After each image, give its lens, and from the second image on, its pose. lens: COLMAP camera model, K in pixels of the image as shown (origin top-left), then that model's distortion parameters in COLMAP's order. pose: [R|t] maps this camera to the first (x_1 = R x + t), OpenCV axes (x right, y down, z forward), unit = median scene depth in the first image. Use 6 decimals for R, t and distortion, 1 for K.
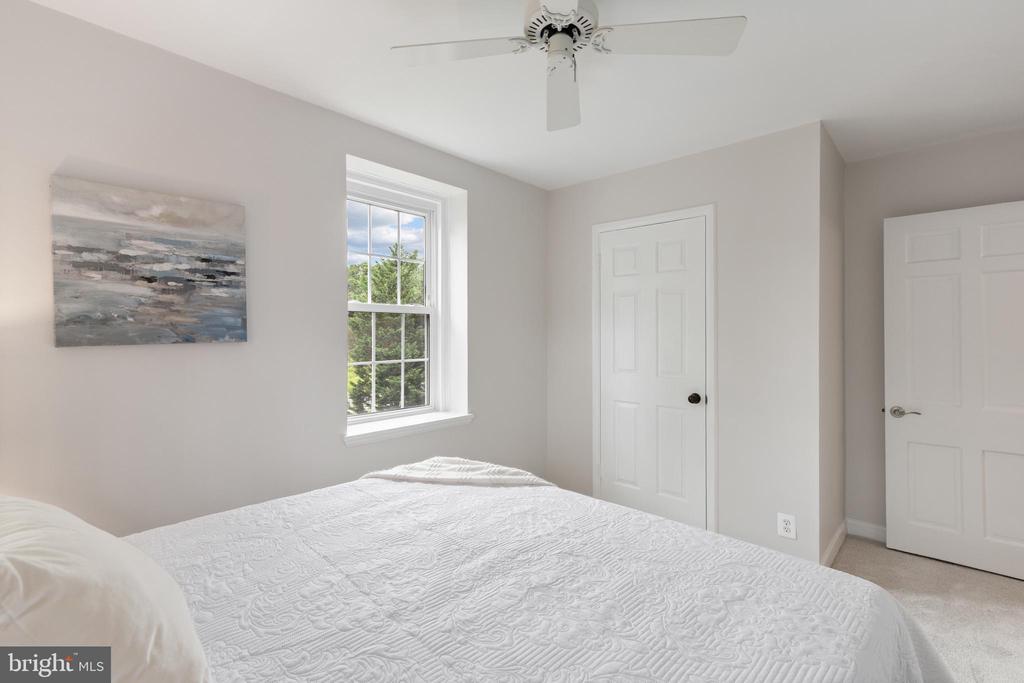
lens RADIAL K [[466.0, 0, 512.9], [0, 466.0, 337.9], [0, 0, 1]] dist [0.004308, 0.000317]
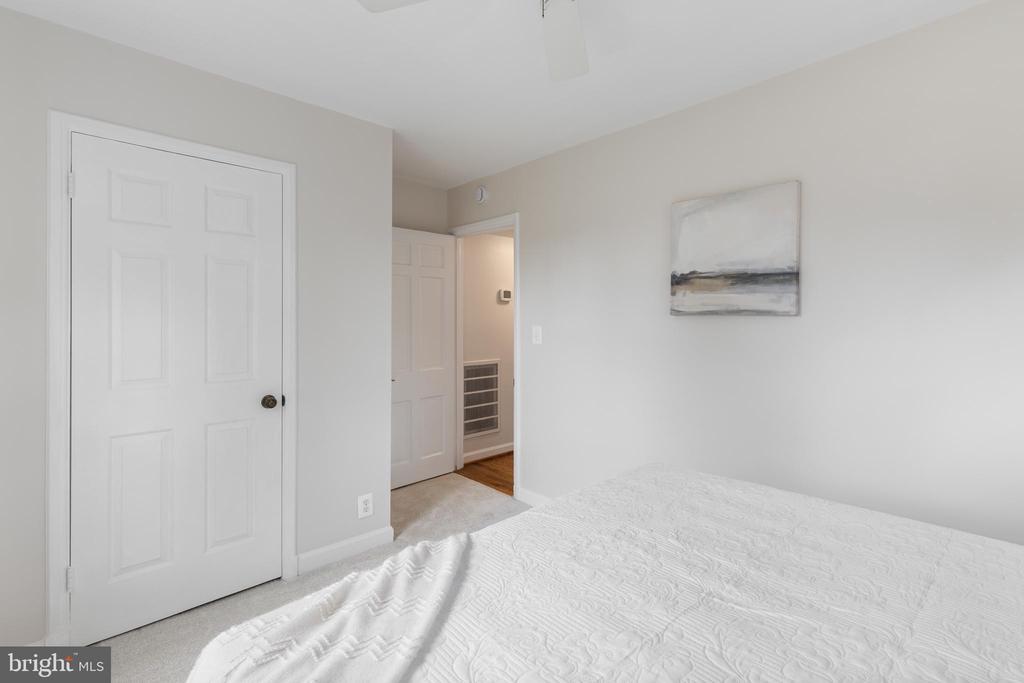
lens RADIAL K [[466.0, 0, 518.2], [0, 466.0, 321.8], [0, 0, 1]] dist [0.004308, 0.000317]
pose [[0.050716, -0.006265, 0.998693, -0.876360], [0.010883, 0.999924, 0.005721, -0.013606], [-0.998654, 0.010578, 0.050780, 1.254041]]
